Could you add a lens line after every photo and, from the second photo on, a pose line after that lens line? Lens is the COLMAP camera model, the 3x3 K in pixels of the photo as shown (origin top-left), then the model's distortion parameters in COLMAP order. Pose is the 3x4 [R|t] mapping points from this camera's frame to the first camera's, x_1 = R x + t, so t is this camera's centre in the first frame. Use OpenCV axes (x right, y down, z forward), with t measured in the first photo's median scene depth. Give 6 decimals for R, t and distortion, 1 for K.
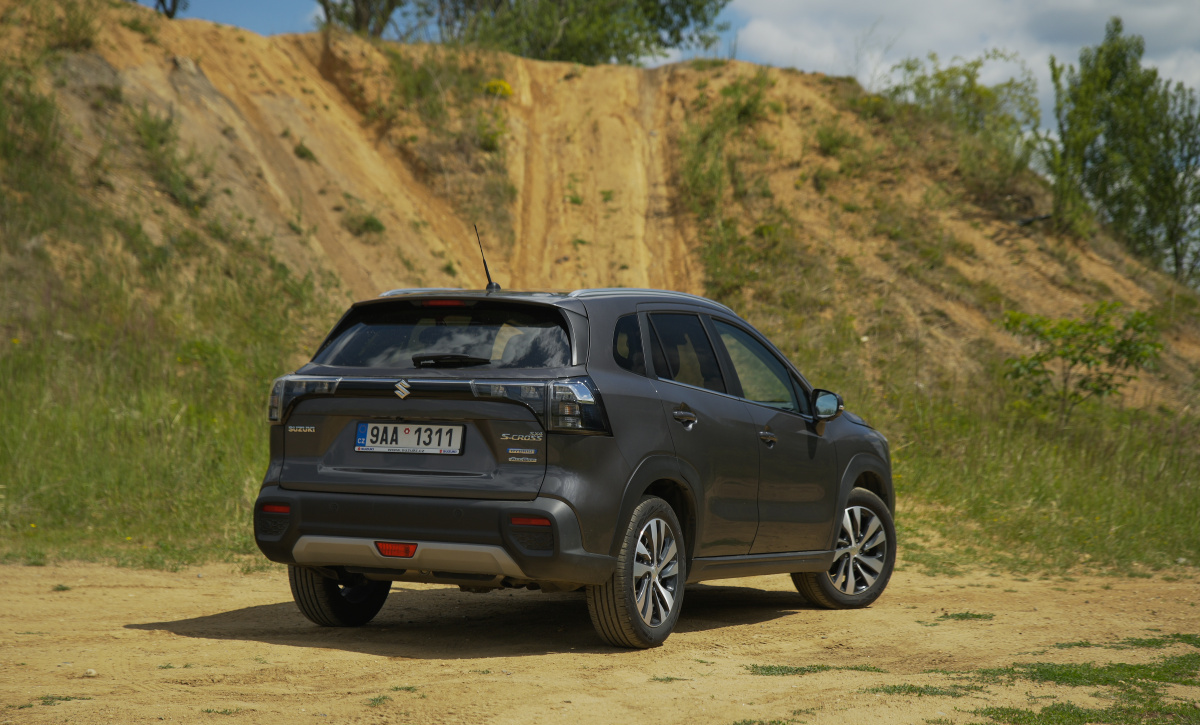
lens RADIAL K [[2416.6, 0, 605.1], [0, 2416.6, 363.0], [0, 0, 1]] dist [0.075809, 0.000000]
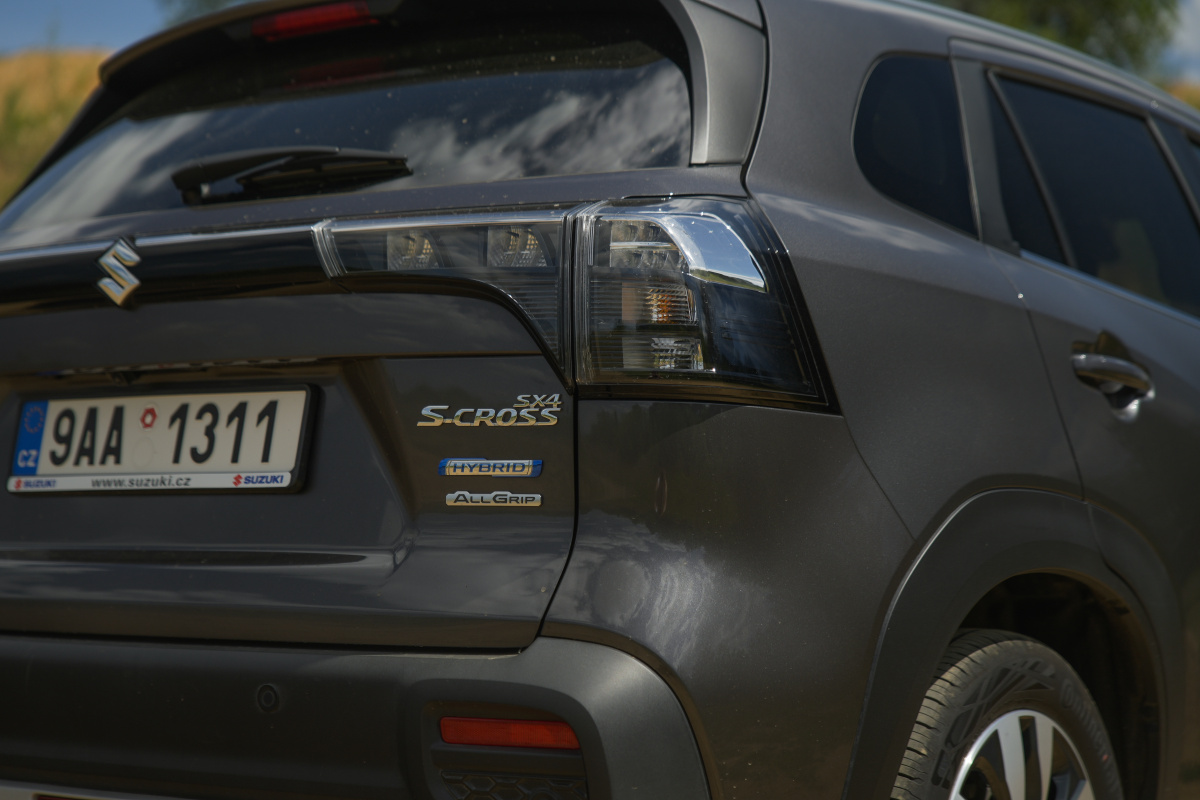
lens RADIAL K [[2381.2, 0, 600.0], [0, 2381.2, 398.5], [0, 0, 1]] dist [0.017054, 0.000000]
pose [[0.982301, -0.026304, -0.185456, 0.026463], [0.017088, 0.998547, -0.051115, 0.041821], [0.186531, 0.047041, 0.981322, 0.728740]]
